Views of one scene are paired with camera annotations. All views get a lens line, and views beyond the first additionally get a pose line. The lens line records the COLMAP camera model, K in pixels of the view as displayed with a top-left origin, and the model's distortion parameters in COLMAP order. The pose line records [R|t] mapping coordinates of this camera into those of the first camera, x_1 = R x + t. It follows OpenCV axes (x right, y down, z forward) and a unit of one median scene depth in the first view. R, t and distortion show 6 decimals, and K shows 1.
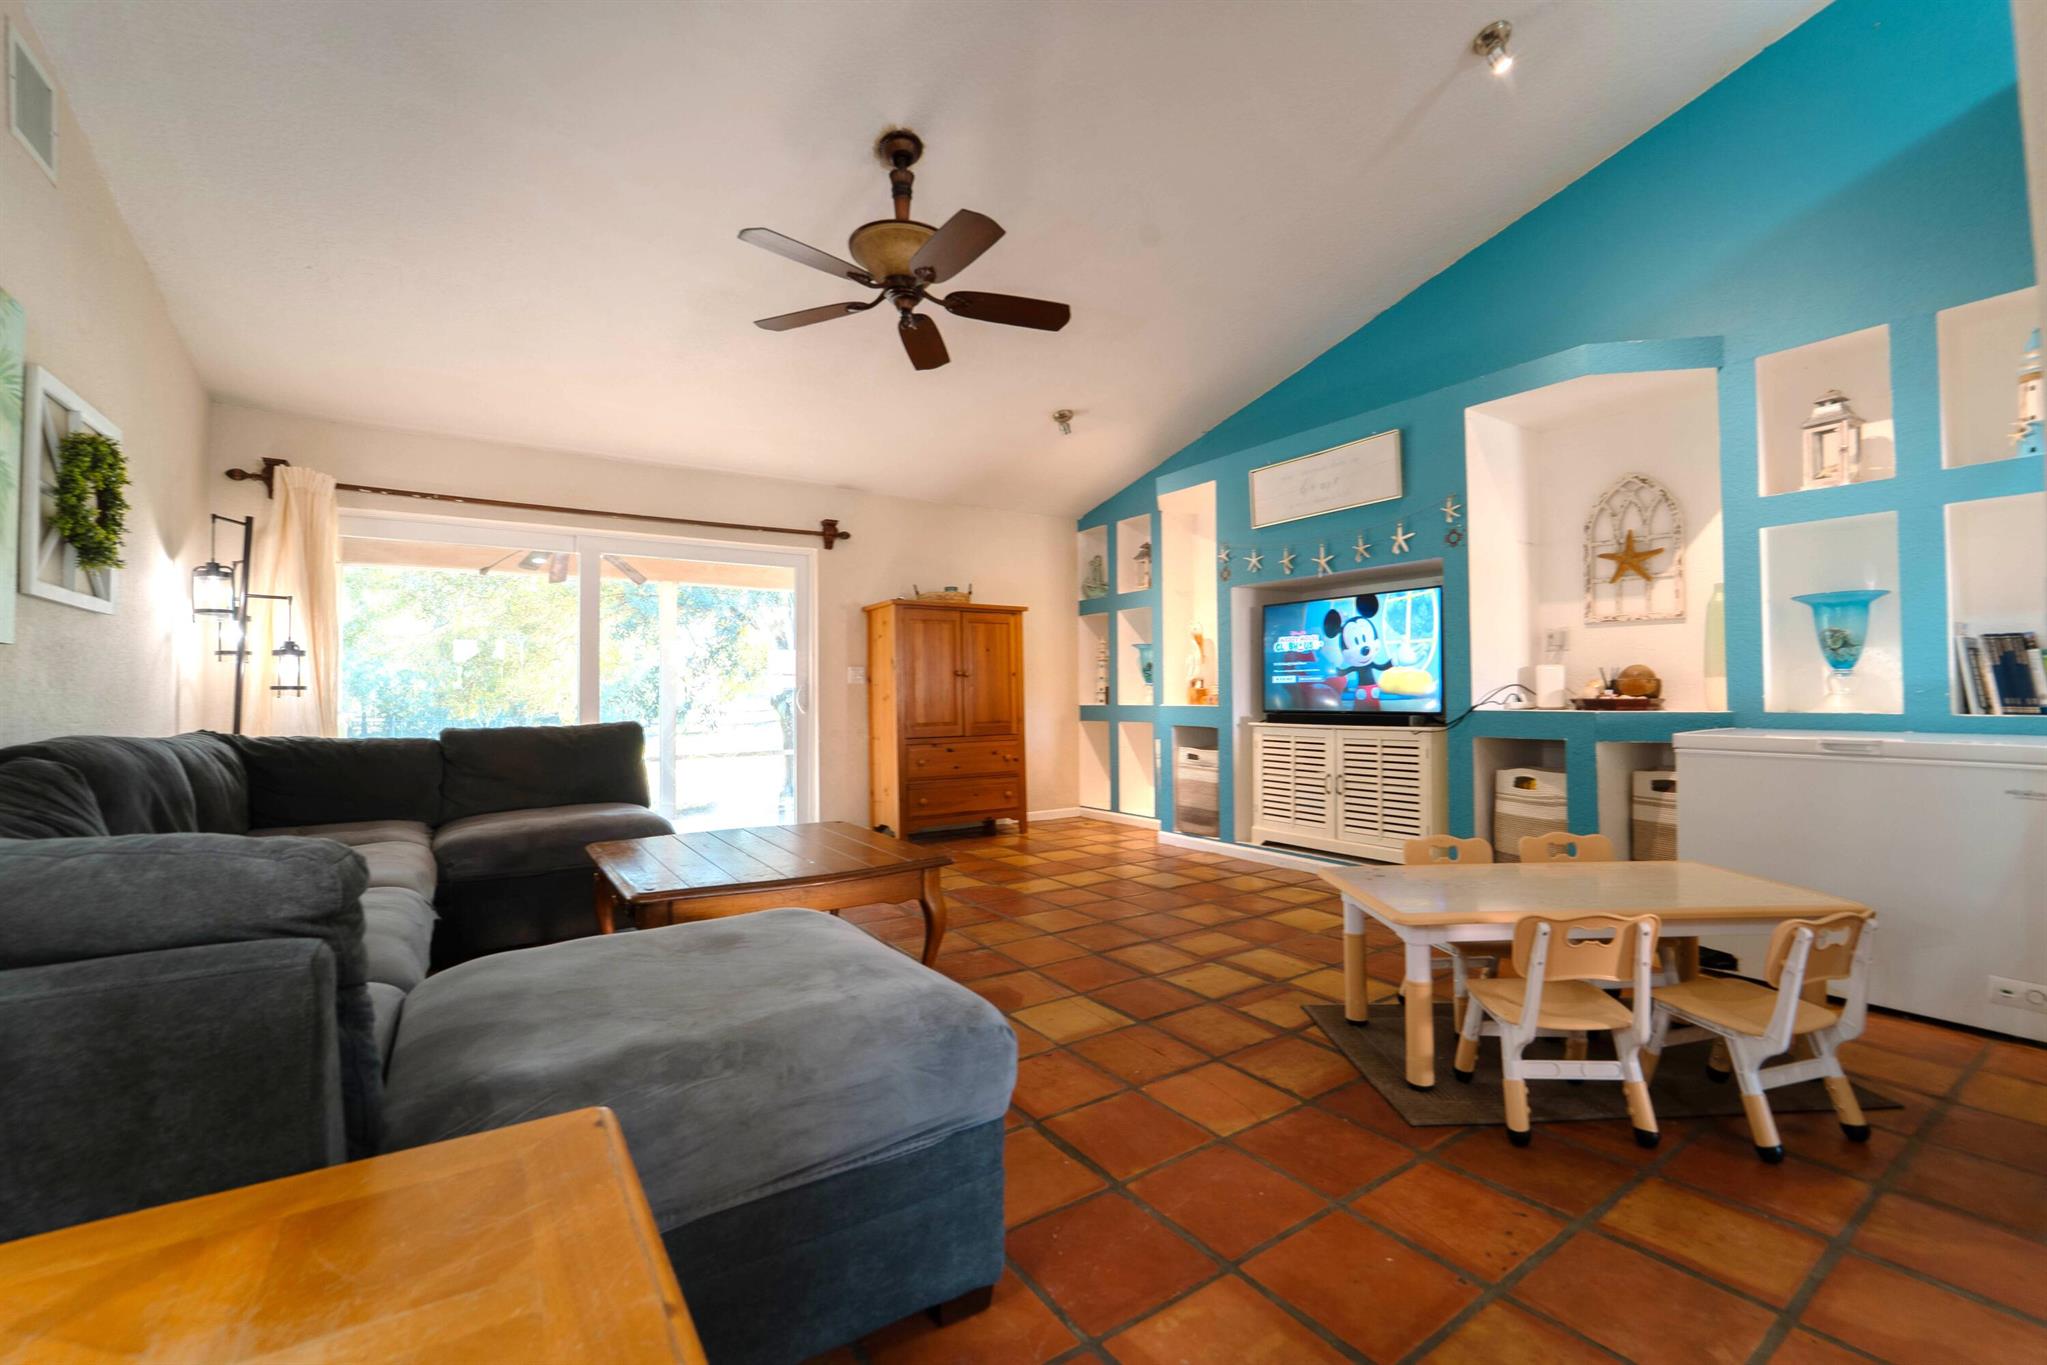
lens RADIAL K [[843.5, 0, 1028.8], [0, 843.5, 674.9], [0, 0, 1]] dist [-0.014441, 0.000165]
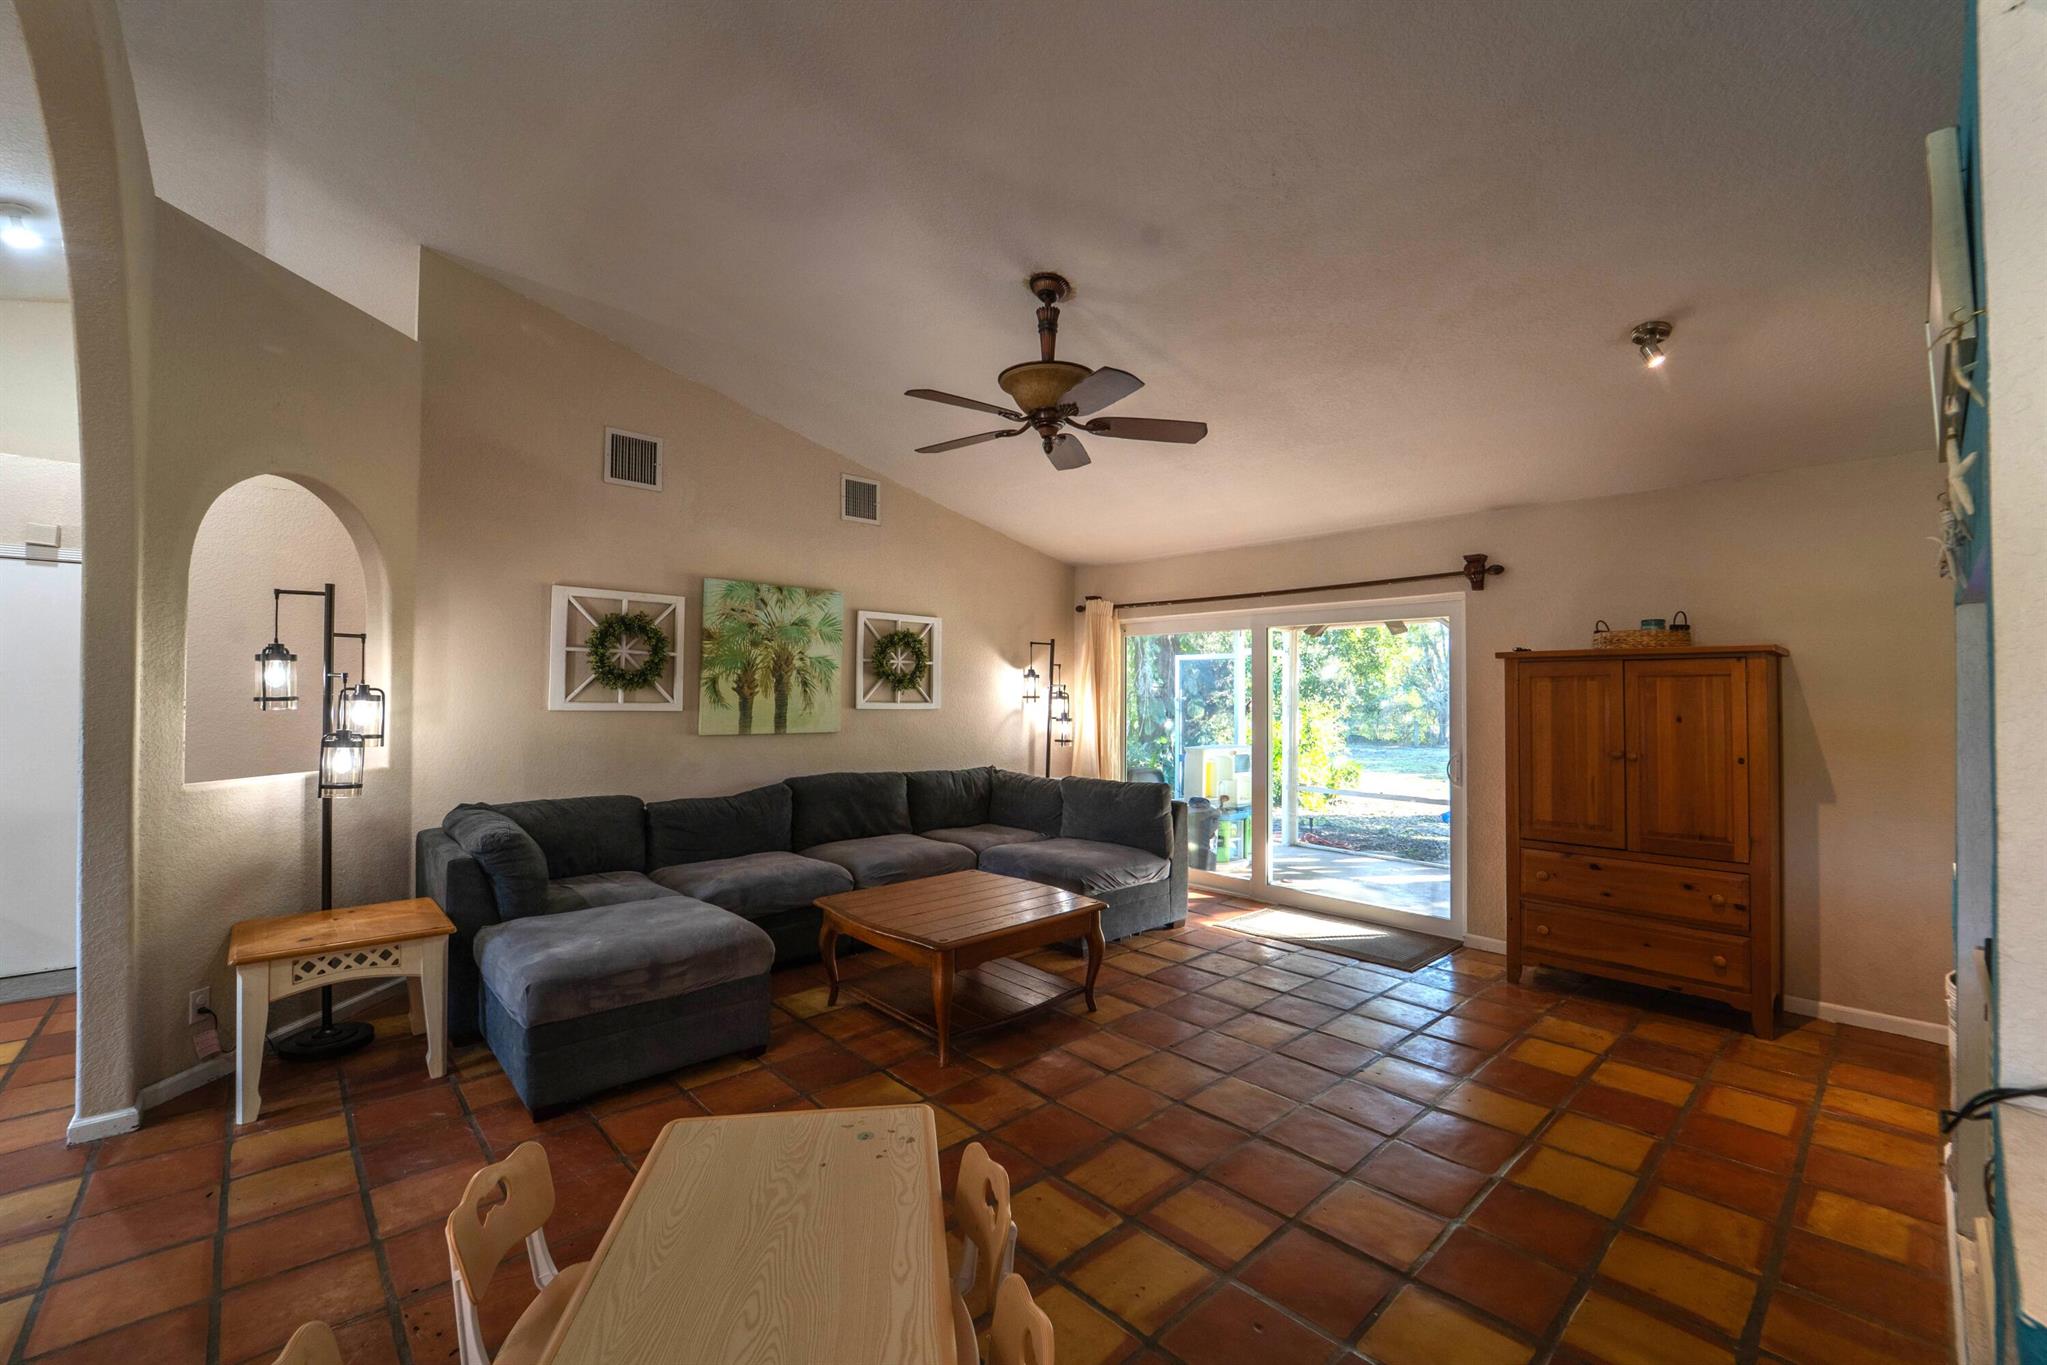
lens RADIAL K [[843.5, 0, 1028.8], [0, 843.5, 674.9], [0, 0, 1]] dist [-0.014441, 0.000165]
pose [[0.163991, -0.011724, -0.986392, 0.521128], [0.013877, 0.999858, -0.009577, -0.068476], [0.986364, -0.012118, 0.164131, 0.457376]]
